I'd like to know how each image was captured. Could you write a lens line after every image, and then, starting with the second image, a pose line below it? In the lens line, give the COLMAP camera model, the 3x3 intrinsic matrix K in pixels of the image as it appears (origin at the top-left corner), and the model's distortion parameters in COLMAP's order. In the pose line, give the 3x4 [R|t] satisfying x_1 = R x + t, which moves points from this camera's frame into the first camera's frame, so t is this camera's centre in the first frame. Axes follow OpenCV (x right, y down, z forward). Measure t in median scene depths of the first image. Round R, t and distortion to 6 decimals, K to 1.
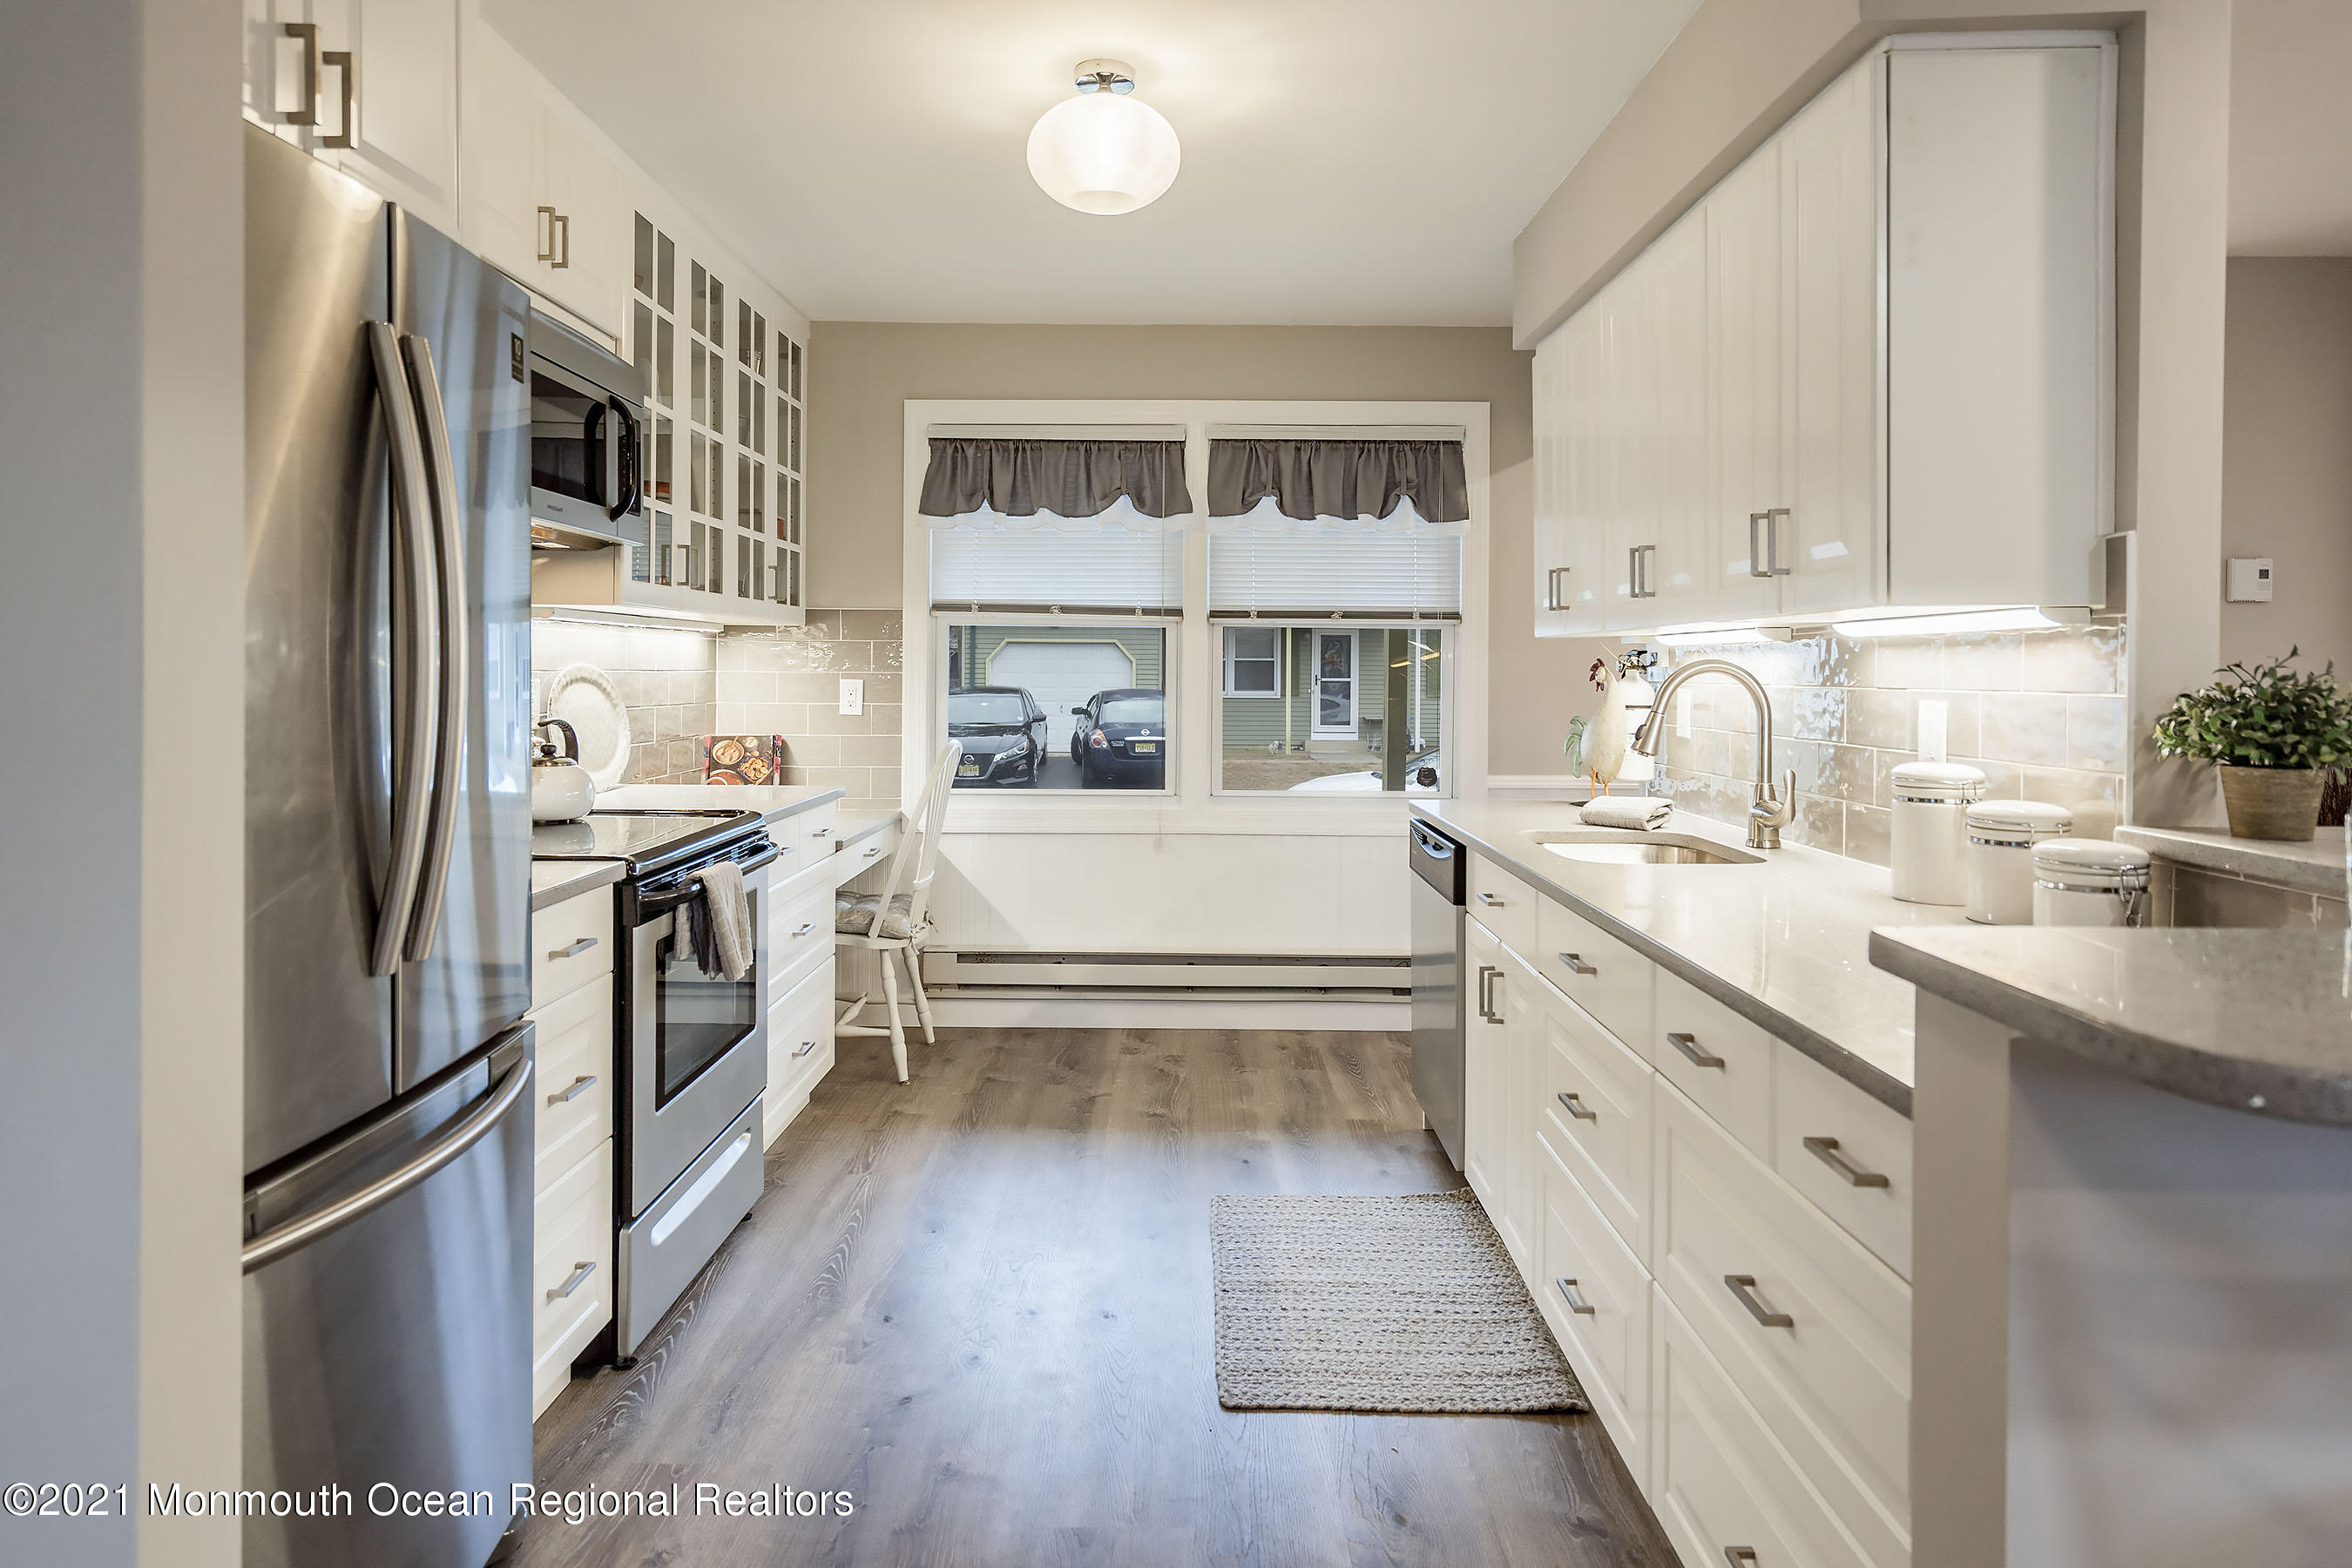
lens RADIAL K [[1355.5, 0, 1120.2], [0, 1355.5, 675.8], [0, 0, 1]] dist [-0.001443, -0.000494]
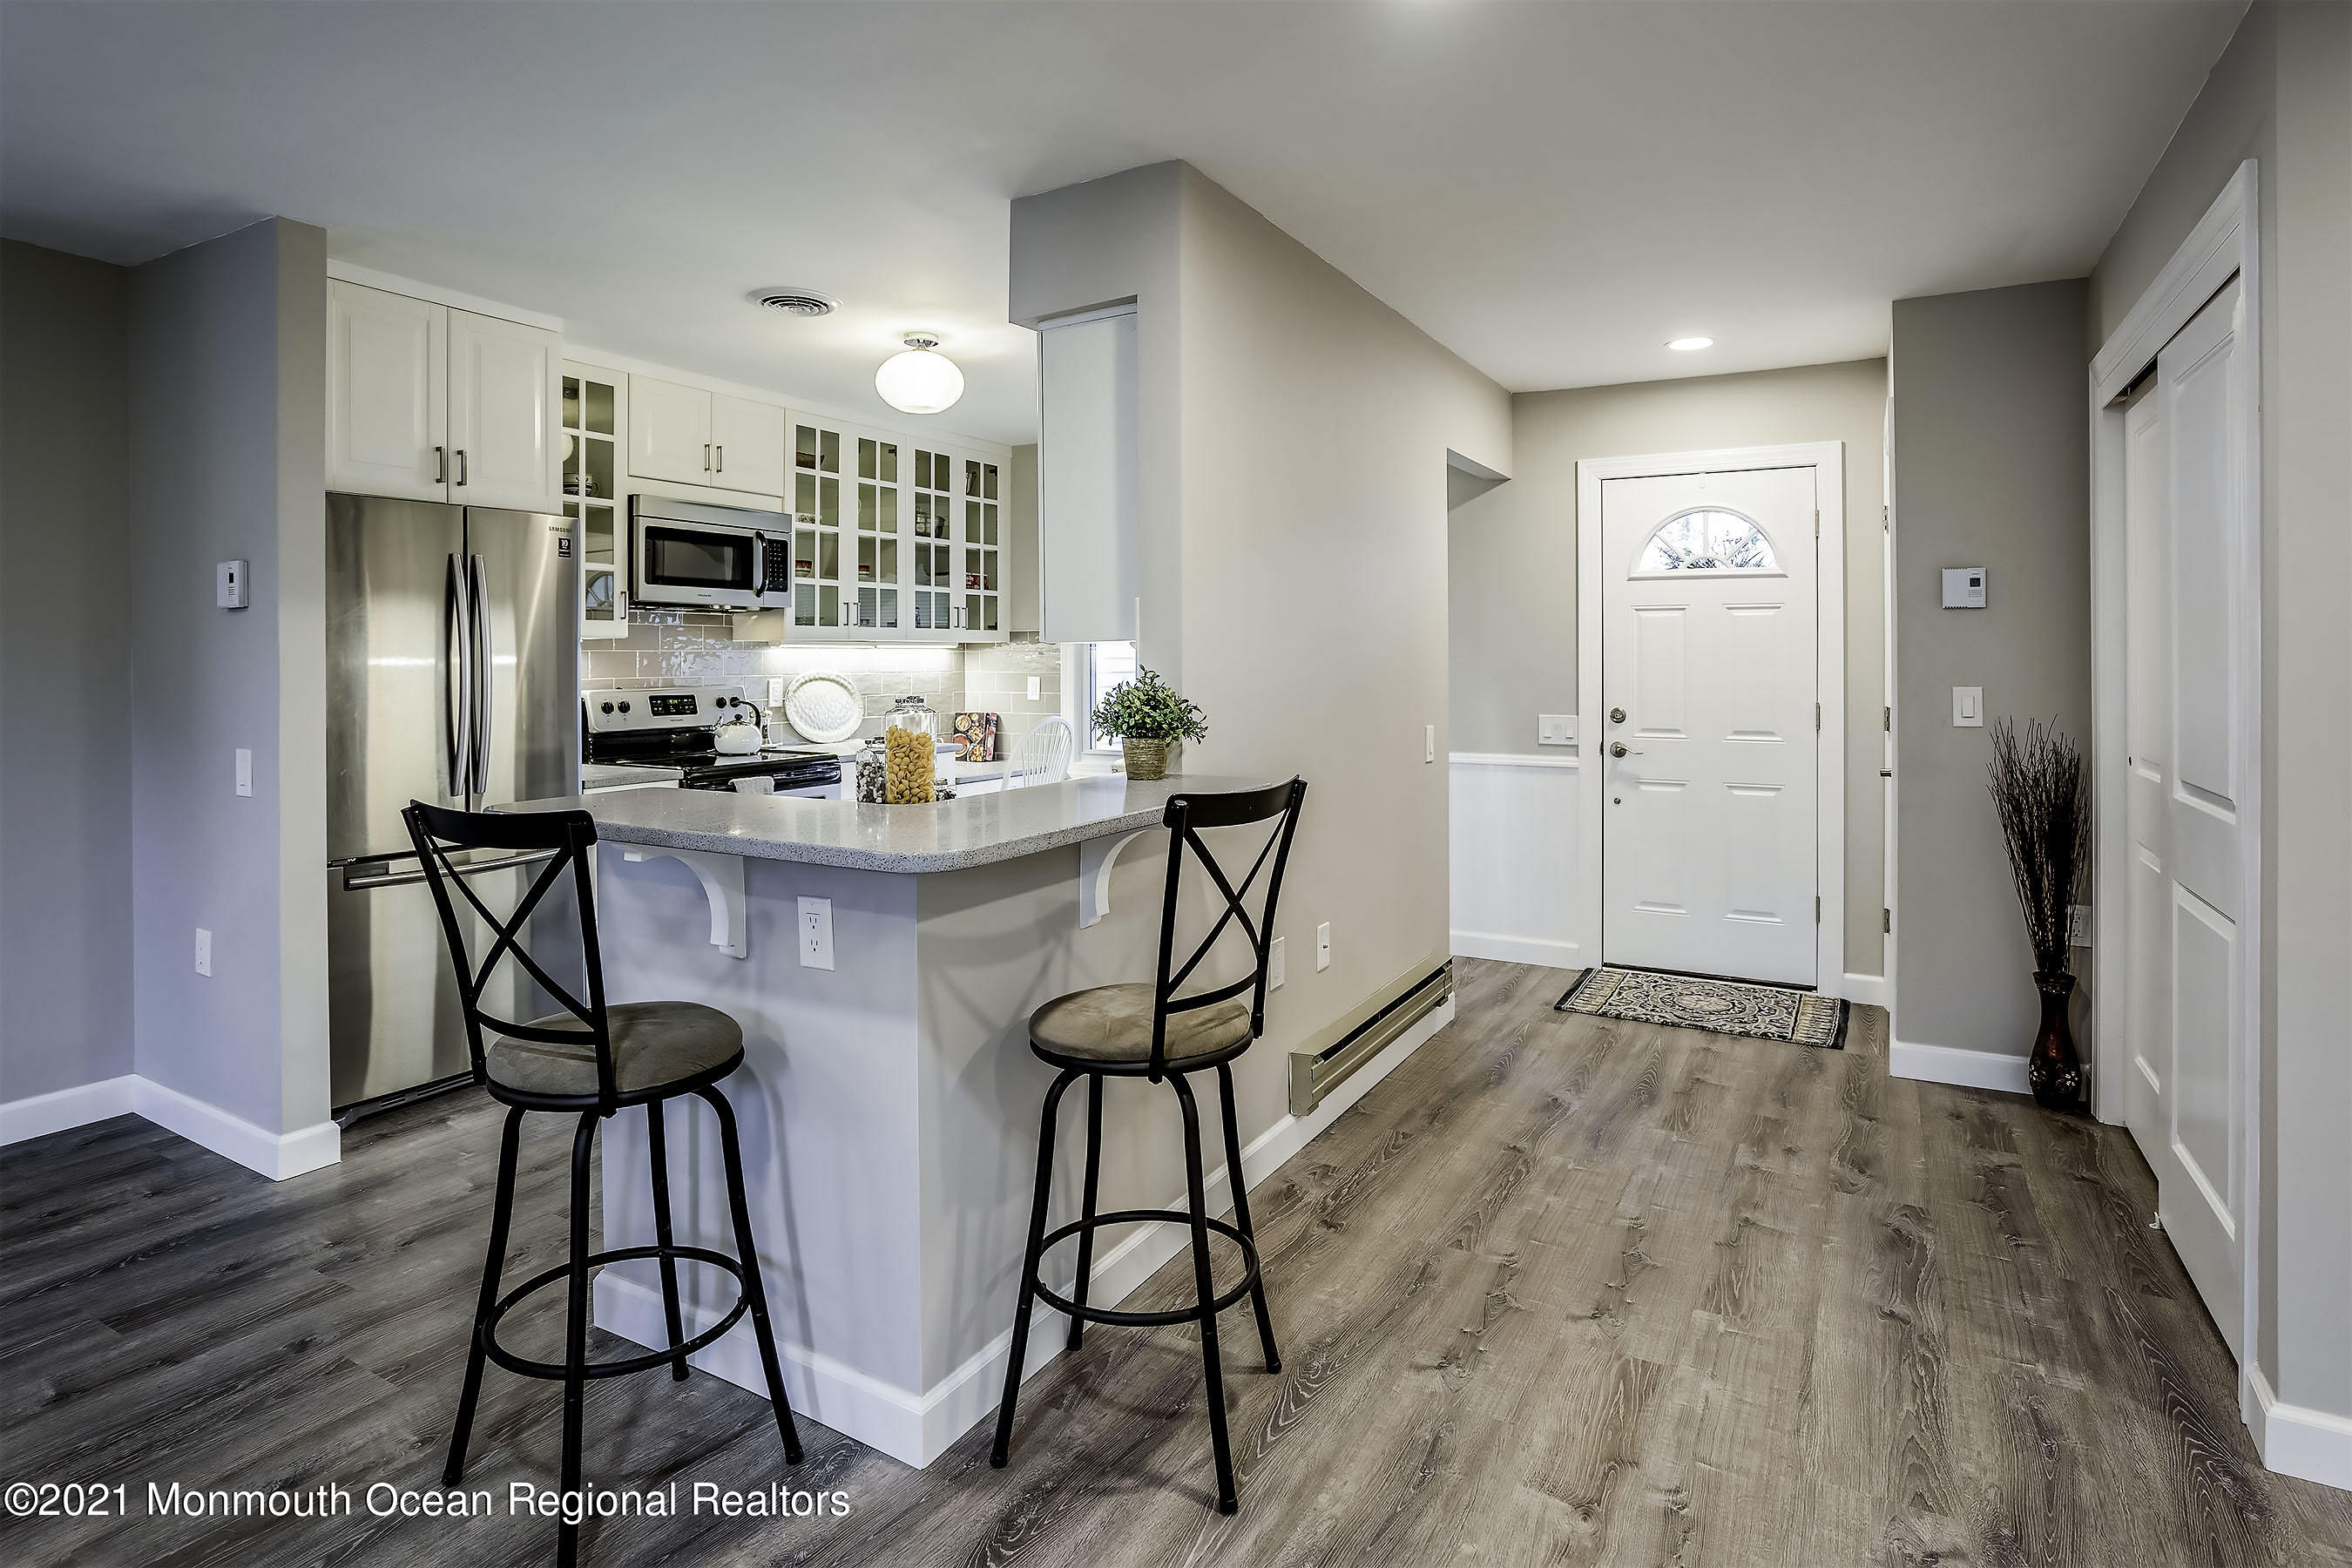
lens RADIAL K [[1222.0, 0, 1140.7], [0, 1222.0, 641.6], [0, 0, 1]] dist [-0.028597, 0.000891]
pose [[0.874414, -0.014646, -0.484959, 0.606565], [0.005908, 0.999792, -0.019541, -0.010017], [0.485144, 0.014221, 0.874319, -0.154297]]
